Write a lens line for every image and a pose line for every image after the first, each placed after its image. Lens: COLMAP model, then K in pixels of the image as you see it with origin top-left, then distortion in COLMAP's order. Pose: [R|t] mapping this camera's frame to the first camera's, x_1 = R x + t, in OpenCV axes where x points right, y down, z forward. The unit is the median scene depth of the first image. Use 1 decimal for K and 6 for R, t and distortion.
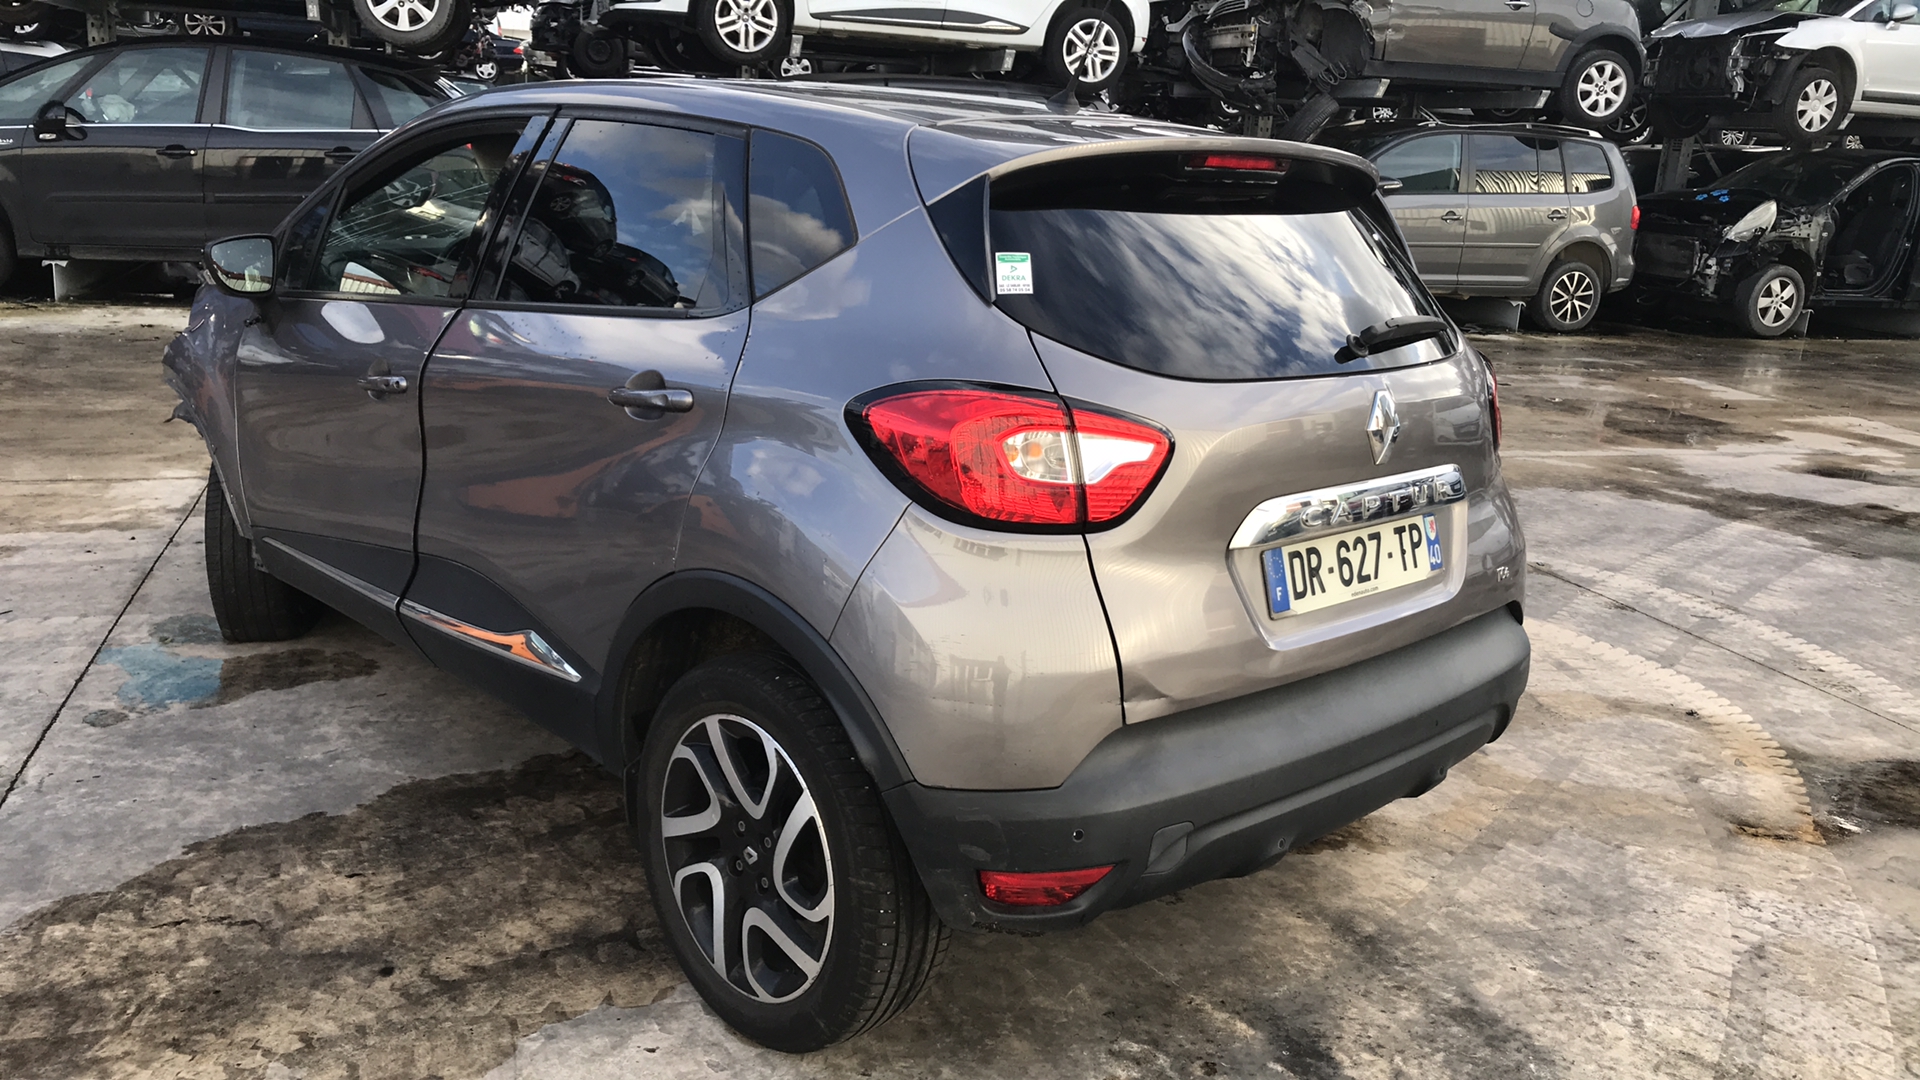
lens RADIAL K [[1555.7, 0, 955.2], [0, 1555.7, 520.6], [0, 0, 1]] dist [0.027189, -0.028086]
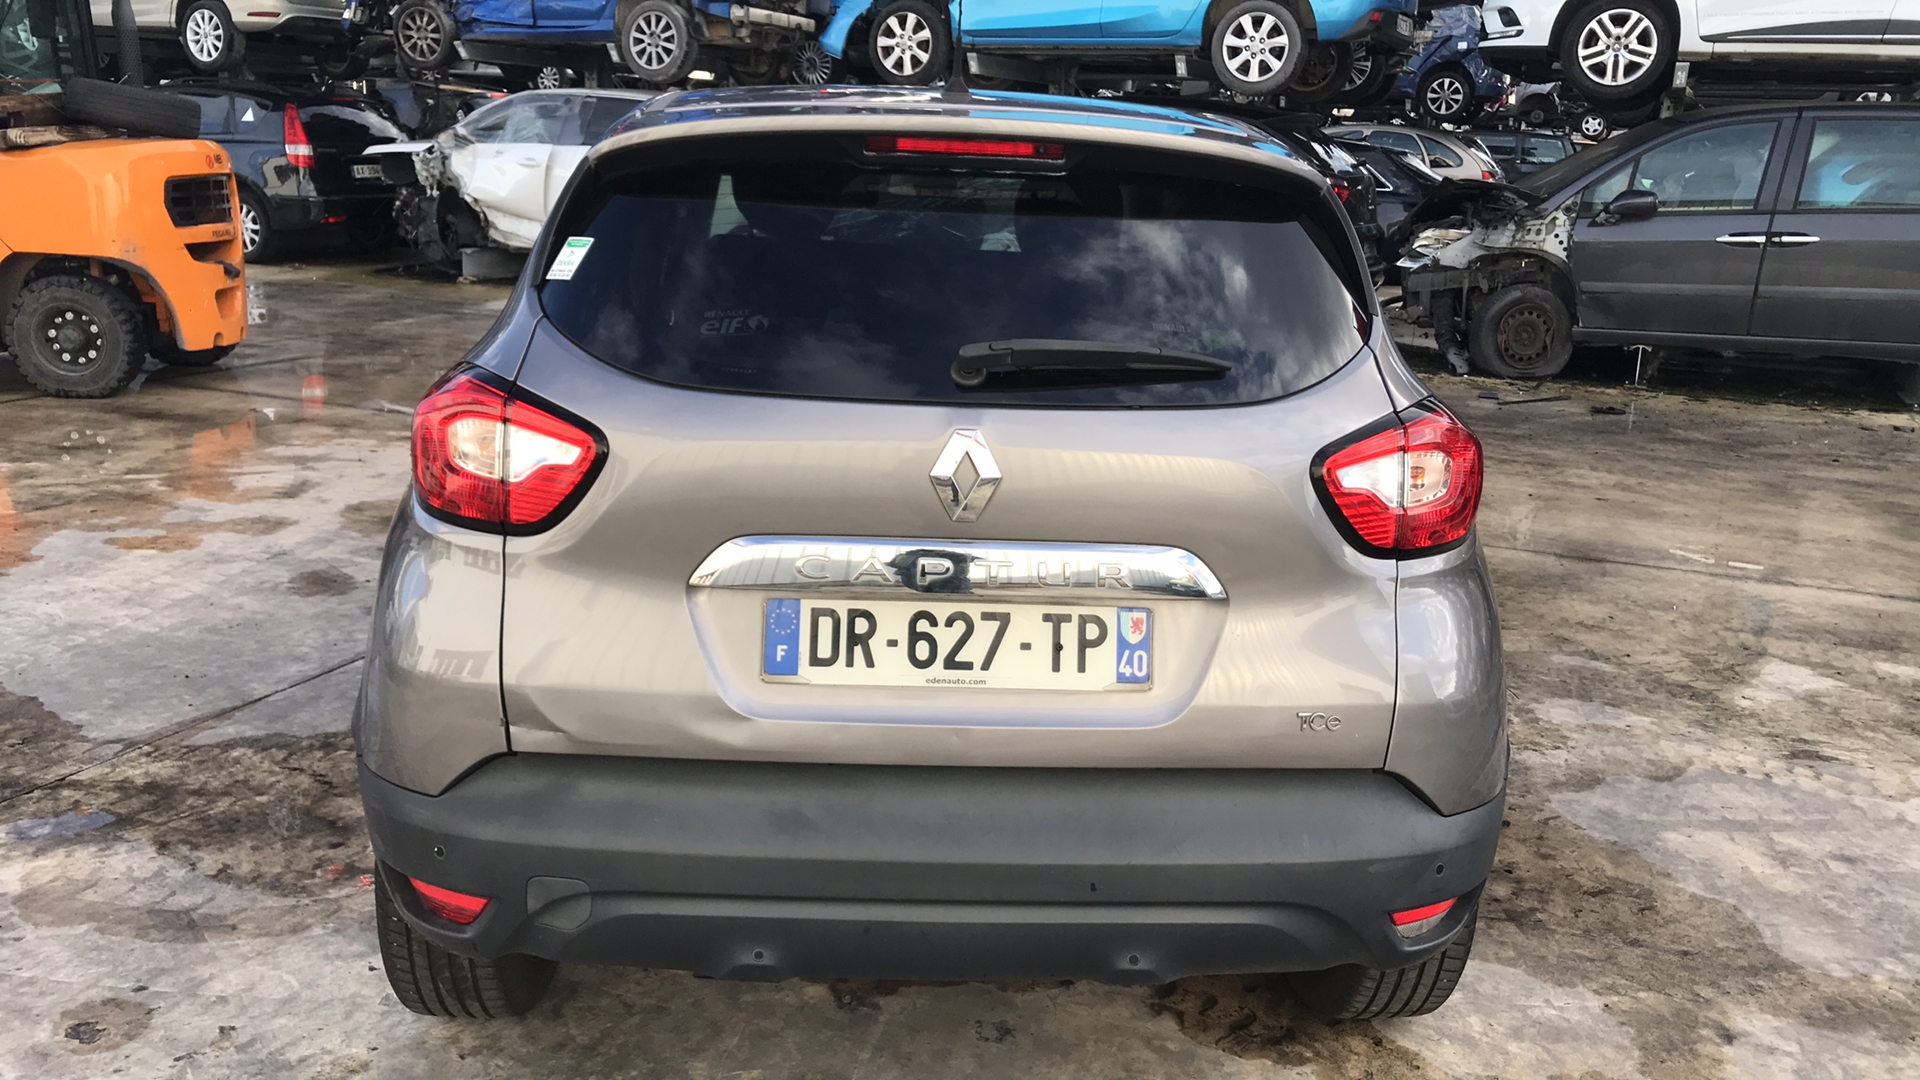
lens RADIAL K [[1555.7, 0, 972.6], [0, 1555.7, 491.7], [0, 0, 1]] dist [0.027189, -0.028086]
pose [[0.756970, 0.117100, -0.642871, 0.758537], [-0.152928, 0.988237, -0.000061, -0.050159], [0.635302, 0.098360, 0.765974, 0.395949]]
